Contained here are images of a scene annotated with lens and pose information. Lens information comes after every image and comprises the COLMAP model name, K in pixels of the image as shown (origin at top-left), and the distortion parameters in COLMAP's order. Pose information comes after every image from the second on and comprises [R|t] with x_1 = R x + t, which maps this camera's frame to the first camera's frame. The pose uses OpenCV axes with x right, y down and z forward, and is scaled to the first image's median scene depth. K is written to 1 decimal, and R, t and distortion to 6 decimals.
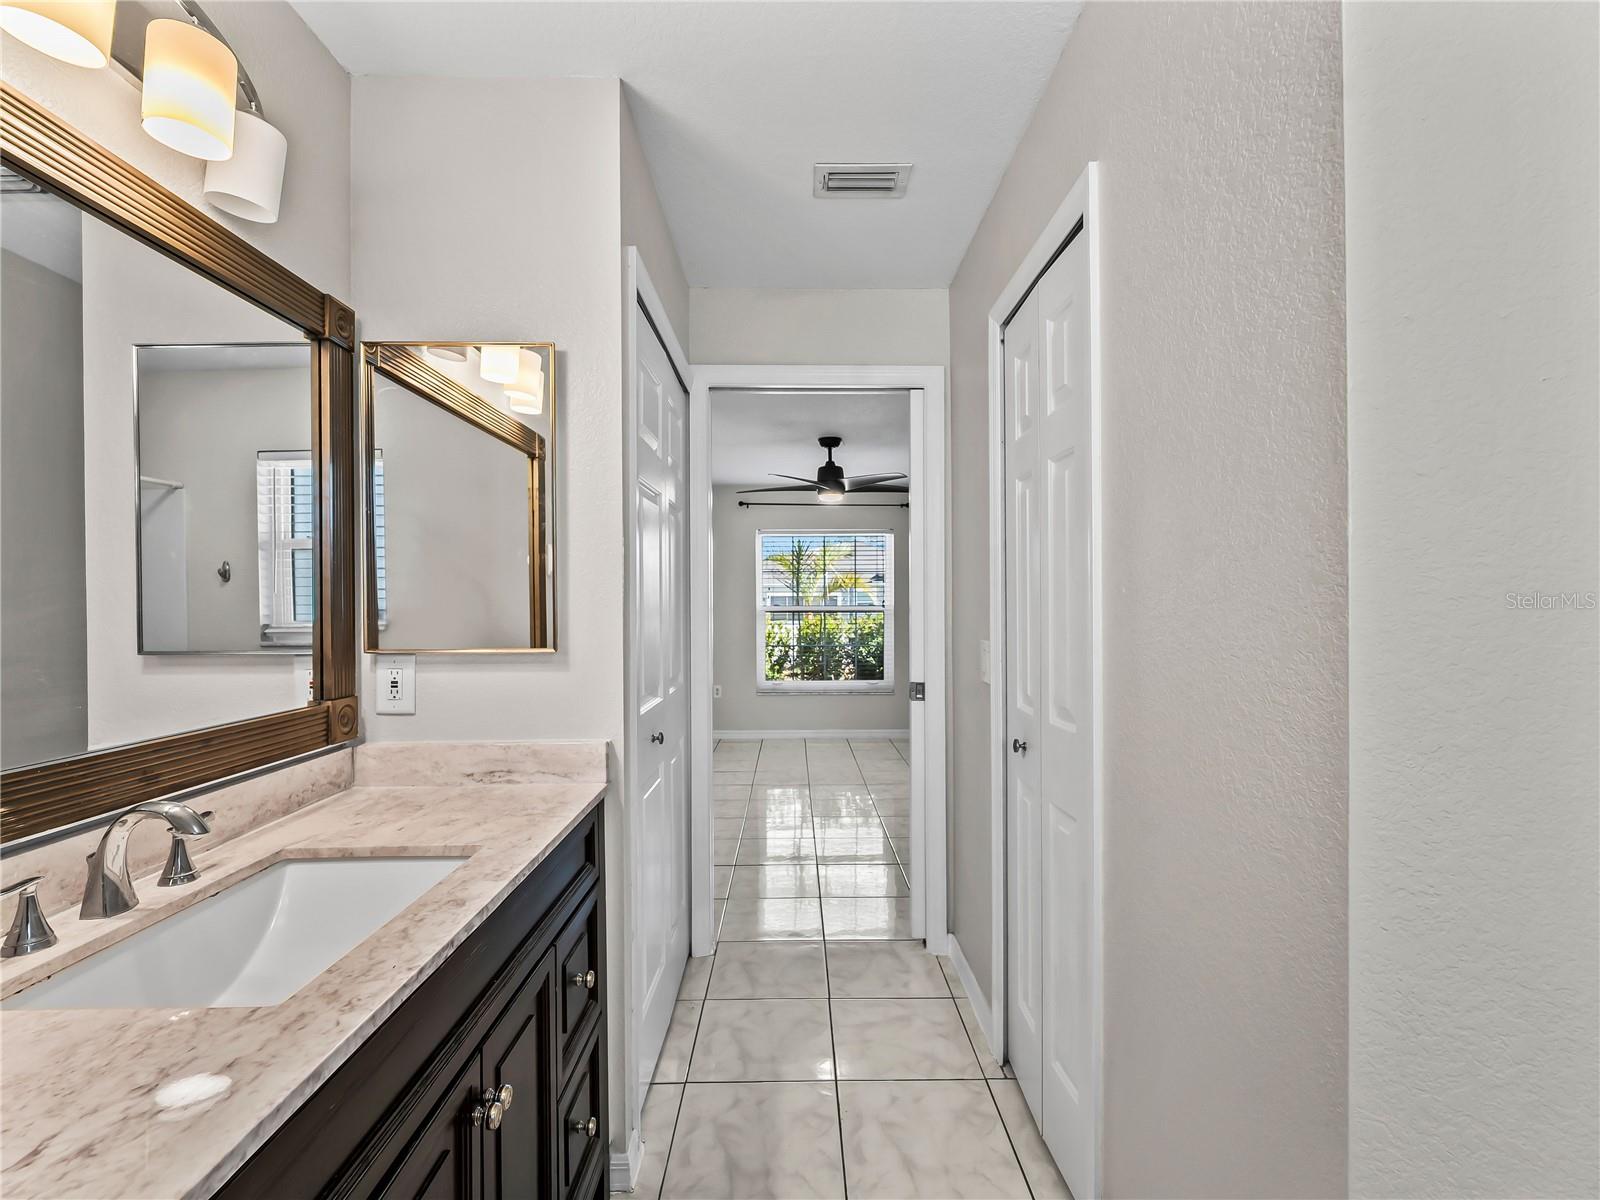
lens RADIAL K [[723.2, 0, 810.4], [0, 723.2, 605.0], [0, 0, 1]] dist [-0.002288, -0.000849]
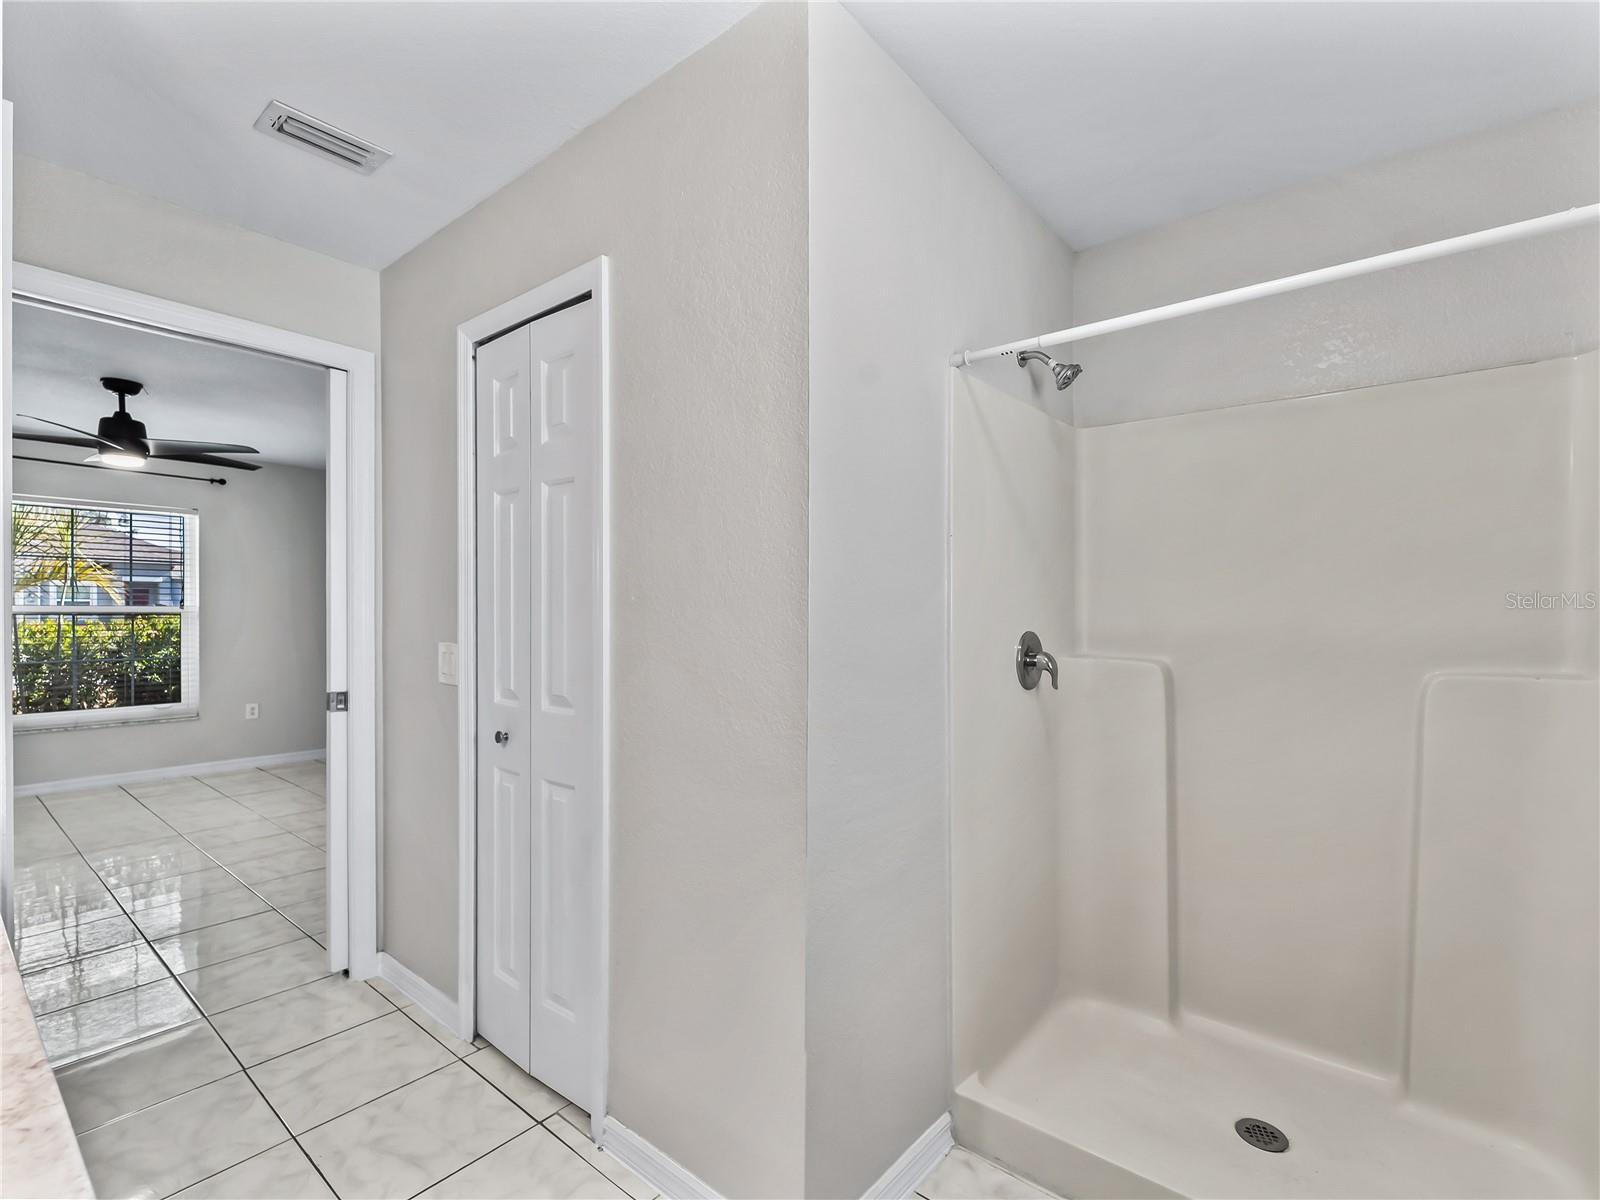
lens RADIAL K [[730.7, 0, 805.6], [0, 730.7, 616.6], [0, 0, 1]] dist [-0.001616, -0.000455]
pose [[0.645098, -0.001823, 0.764098, -0.181166], [-0.007813, 0.999929, 0.008981, -0.000974], [-0.764060, -0.011764, 0.645038, -0.045730]]
